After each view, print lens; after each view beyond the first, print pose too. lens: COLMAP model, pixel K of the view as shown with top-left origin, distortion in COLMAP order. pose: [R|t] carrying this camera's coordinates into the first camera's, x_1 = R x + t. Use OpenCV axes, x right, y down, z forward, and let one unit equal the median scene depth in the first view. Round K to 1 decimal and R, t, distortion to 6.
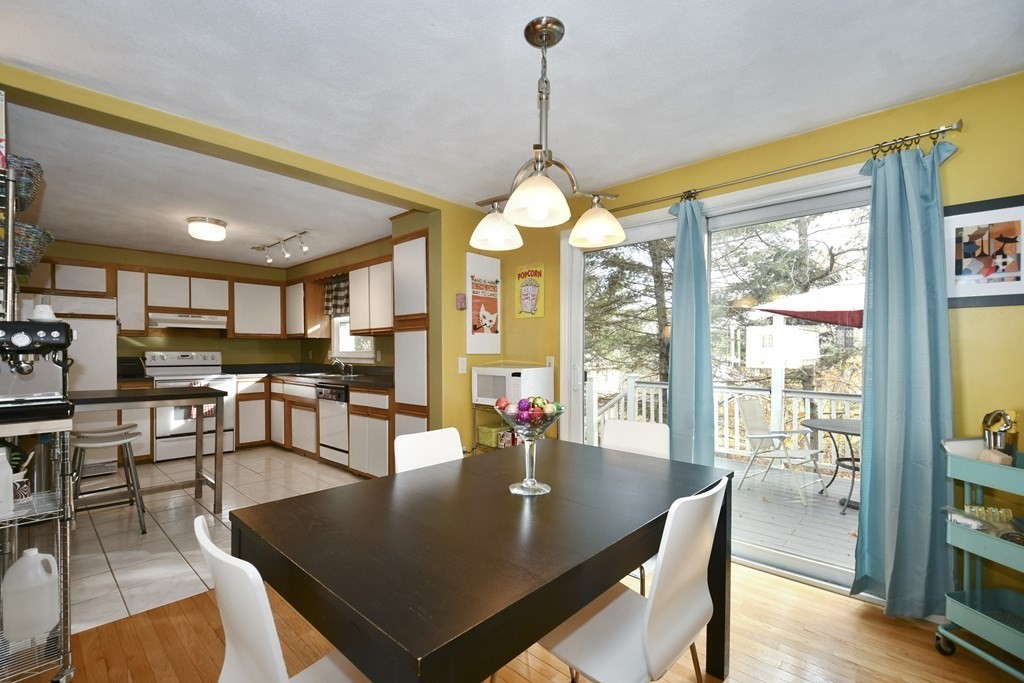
lens RADIAL K [[462.0, 0, 503.2], [0, 462.0, 357.5], [0, 0, 1]] dist [0.012185, -0.004612]
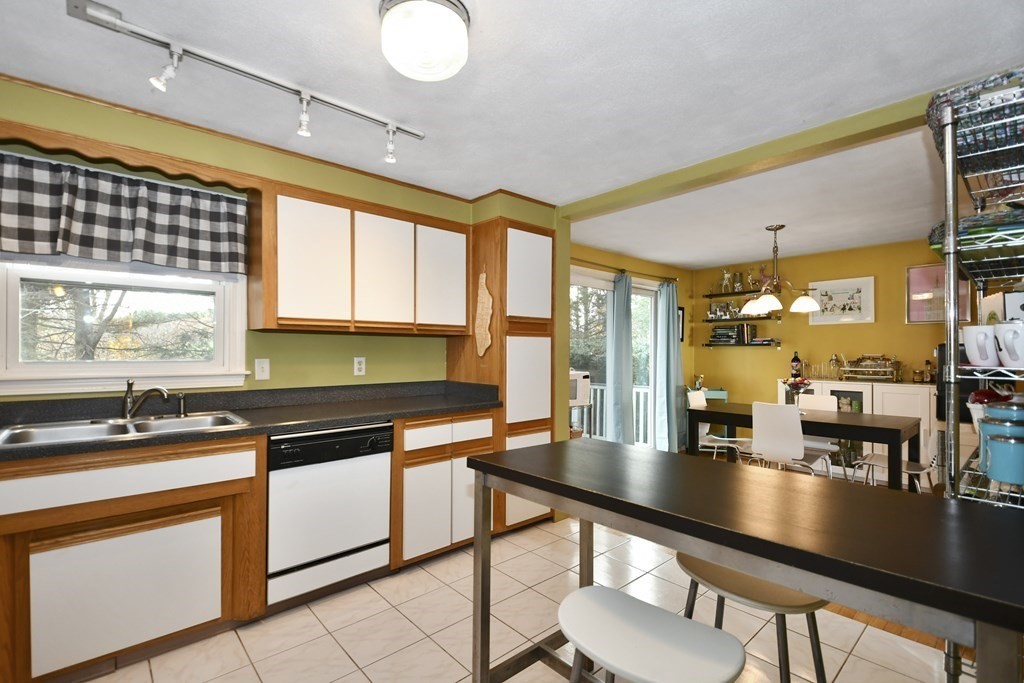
lens RADIAL K [[462.0, 0, 501.9], [0, 462.0, 344.7], [0, 0, 1]] dist [0.012185, -0.004612]
pose [[0.088978, 0.014128, 0.995933, -0.748525], [0.008205, 0.999855, -0.014917, -0.019752], [-0.996000, 0.009499, 0.088849, 0.682551]]
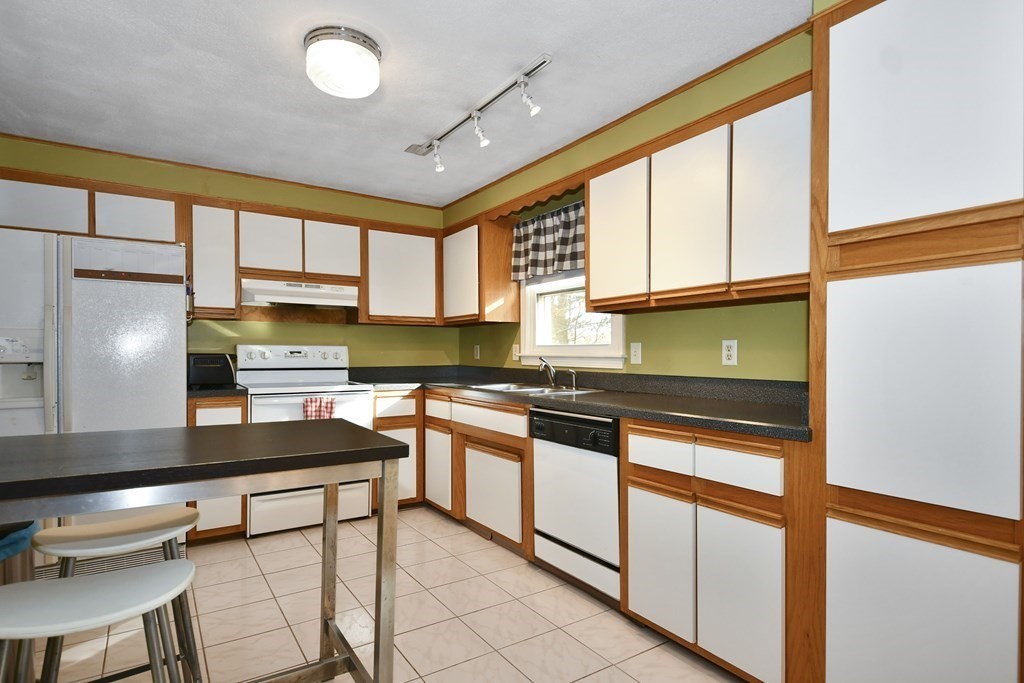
lens RADIAL K [[524.4, 0, 492.9], [0, 524.4, 358.7], [0, 0, 1]] dist [0.031439, -0.000707]
pose [[0.971471, 0.003805, -0.237127, -0.281228], [-0.003351, 0.999992, 0.002316, 0.002176], [0.237134, -0.001455, 0.971476, 0.406056]]
